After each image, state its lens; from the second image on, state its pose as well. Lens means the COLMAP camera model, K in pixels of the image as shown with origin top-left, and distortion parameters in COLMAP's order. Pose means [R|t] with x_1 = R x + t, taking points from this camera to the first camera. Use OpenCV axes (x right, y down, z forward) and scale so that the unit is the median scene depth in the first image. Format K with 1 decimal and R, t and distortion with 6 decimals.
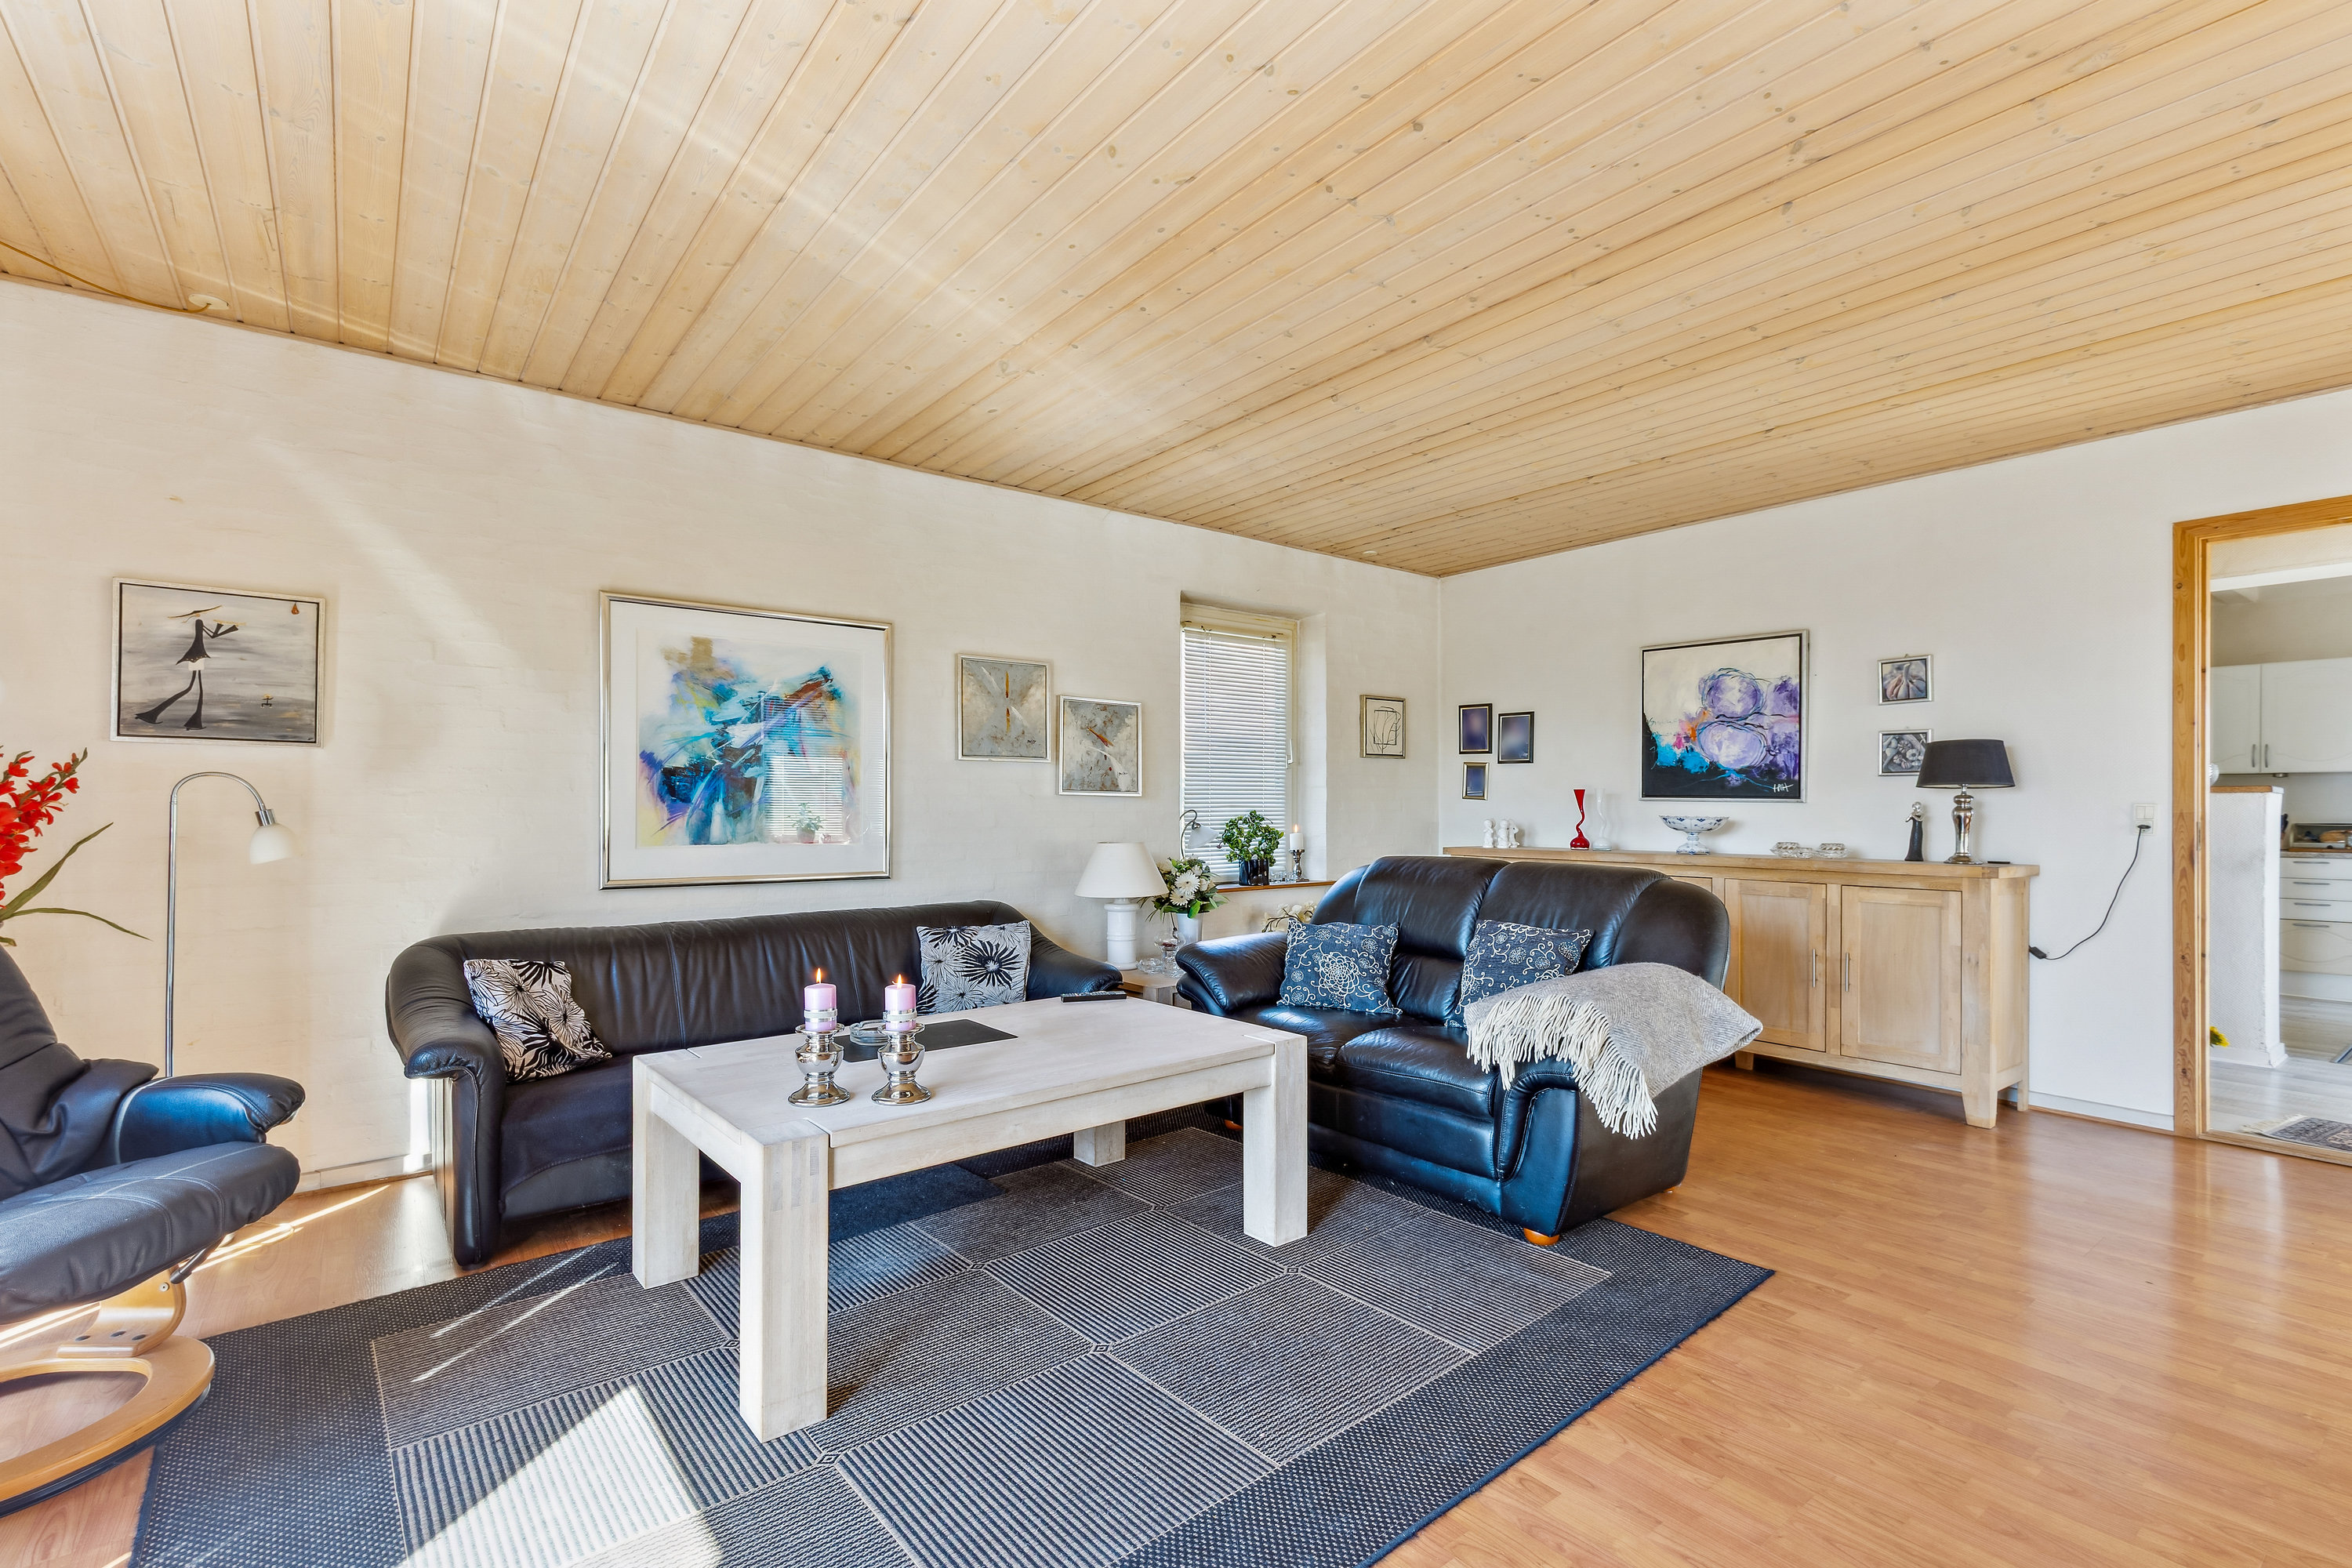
lens RADIAL K [[1067.9, 0, 1165.6], [0, 1067.9, 800.7], [0, 0, 1]] dist [0.003845, 0.000680]
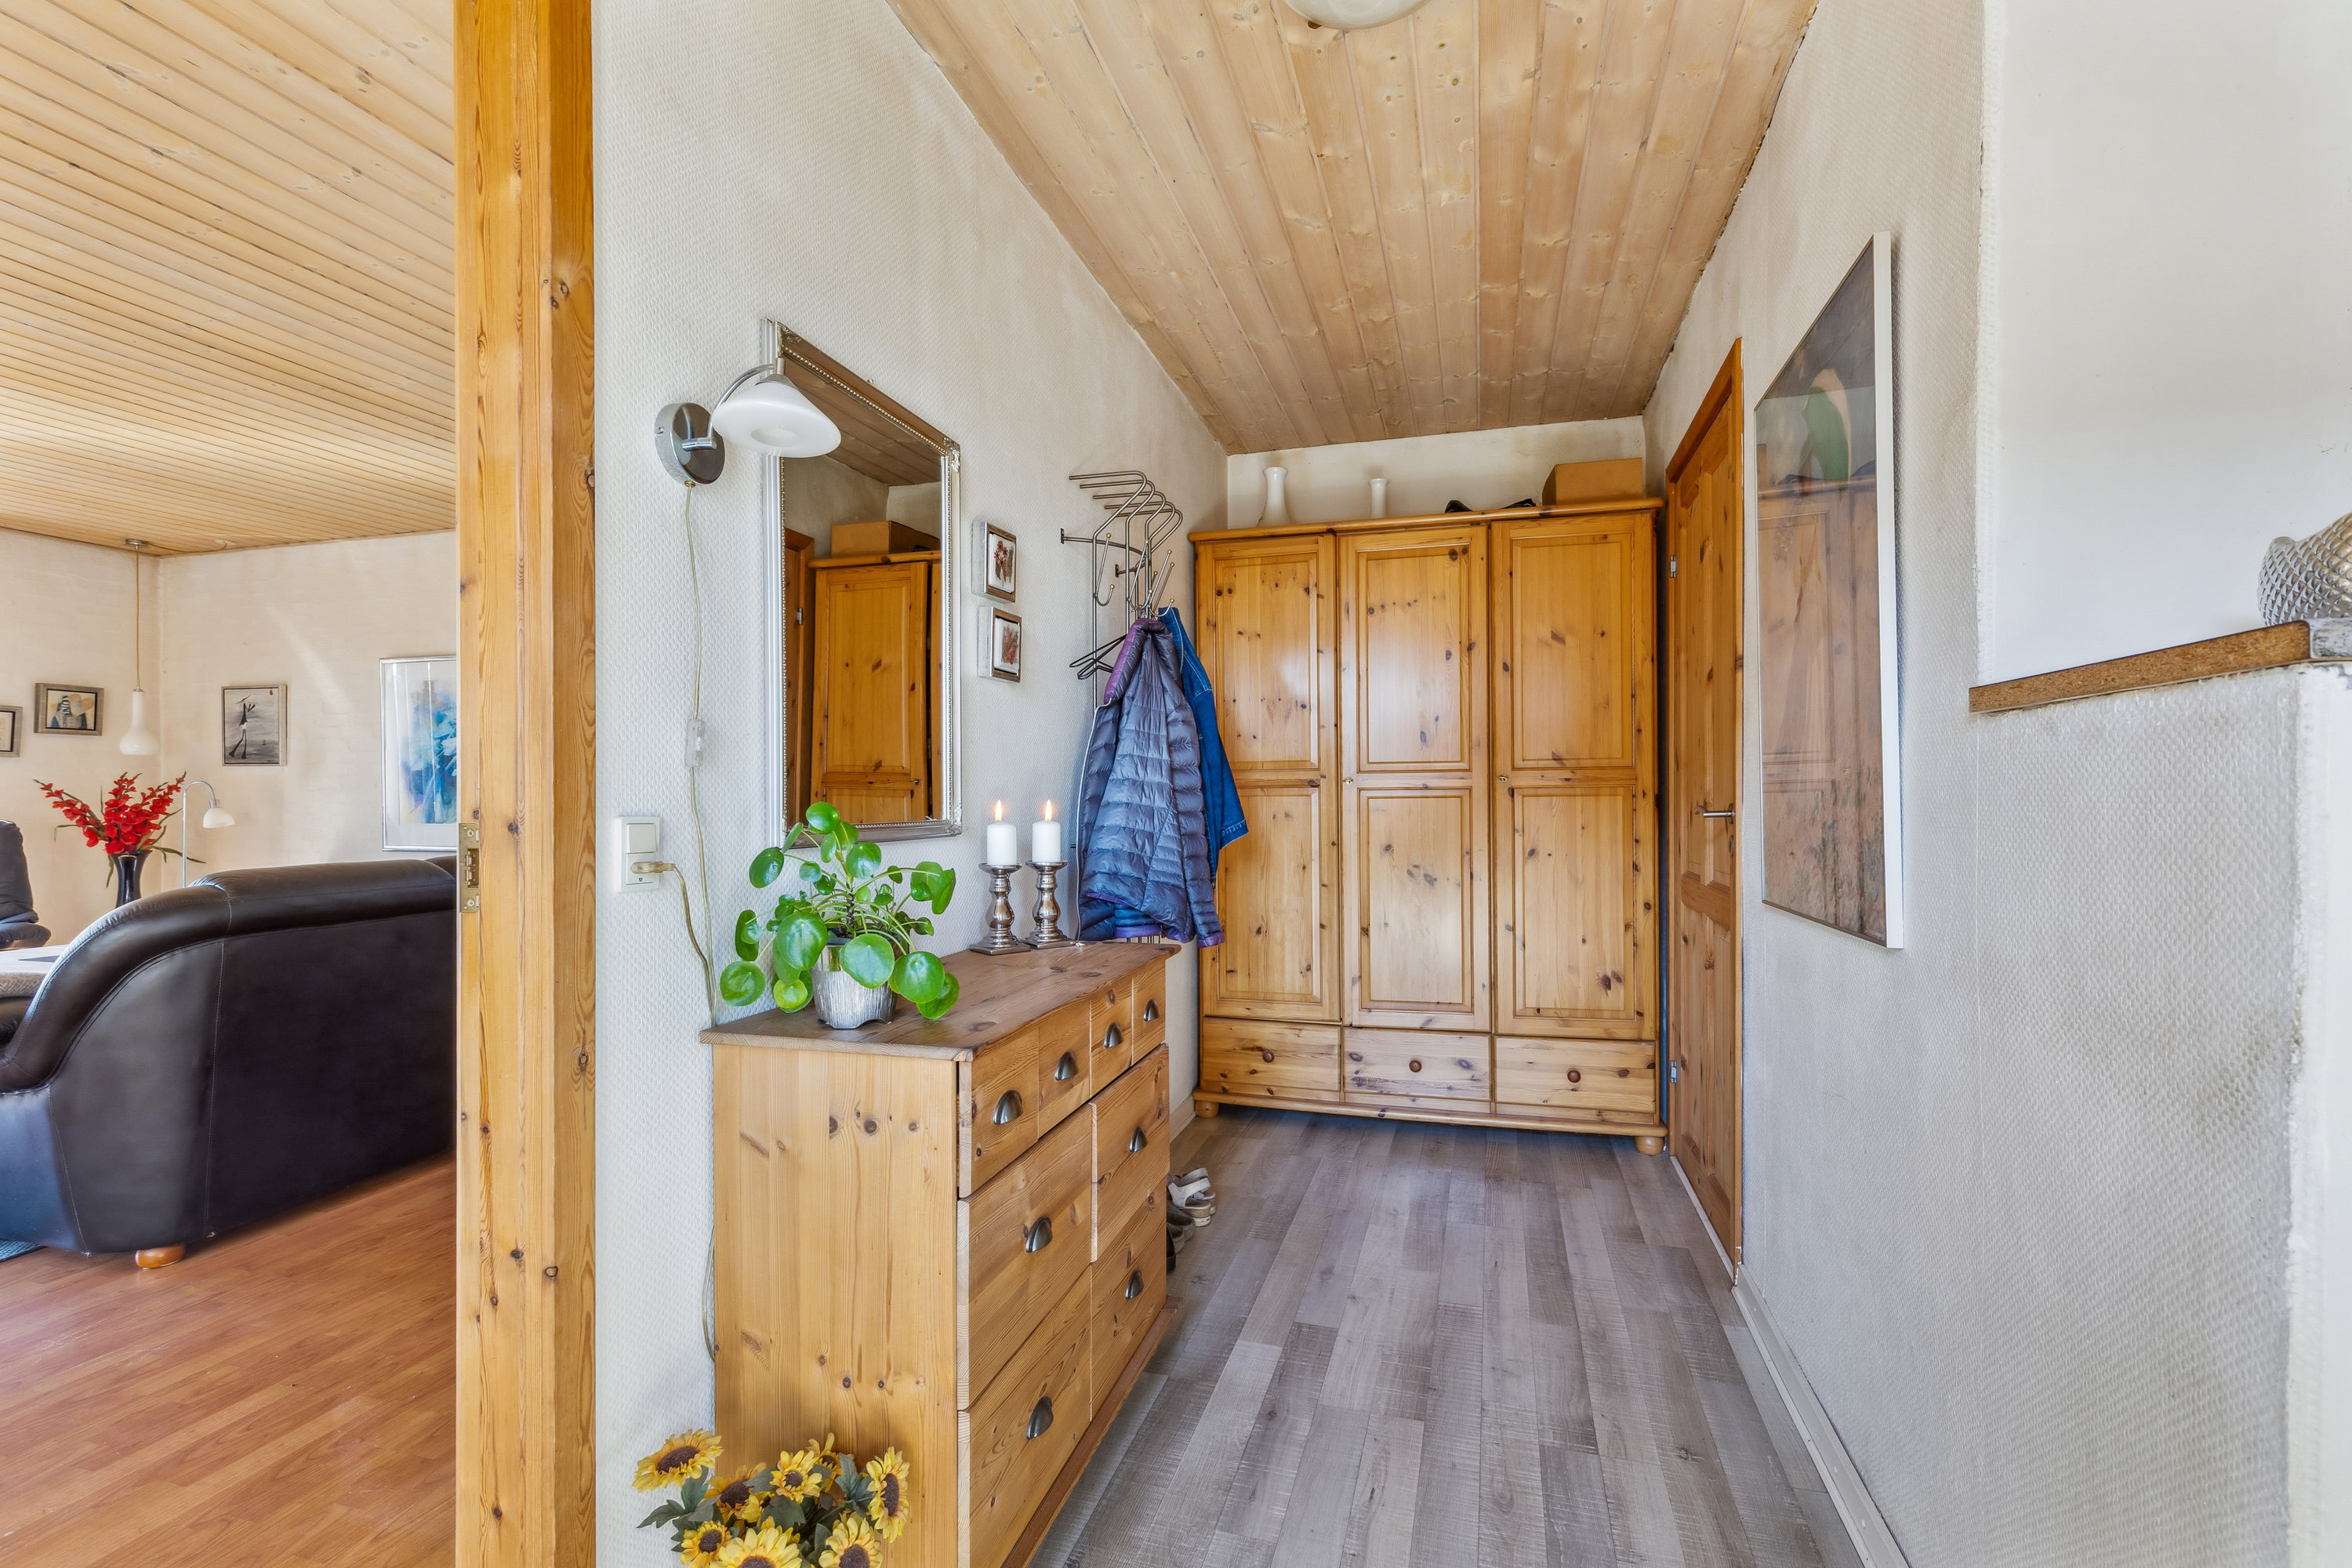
lens RADIAL K [[1067.9, 0, 1197.6], [0, 1067.9, 798.5], [0, 0, 1]] dist [0.003845, 0.000680]
pose [[0.589126, -0.000114, -0.808041, 1.340364], [0.010593, 0.999915, 0.007583, 0.007282], [0.807971, -0.013027, 0.589078, 0.975421]]
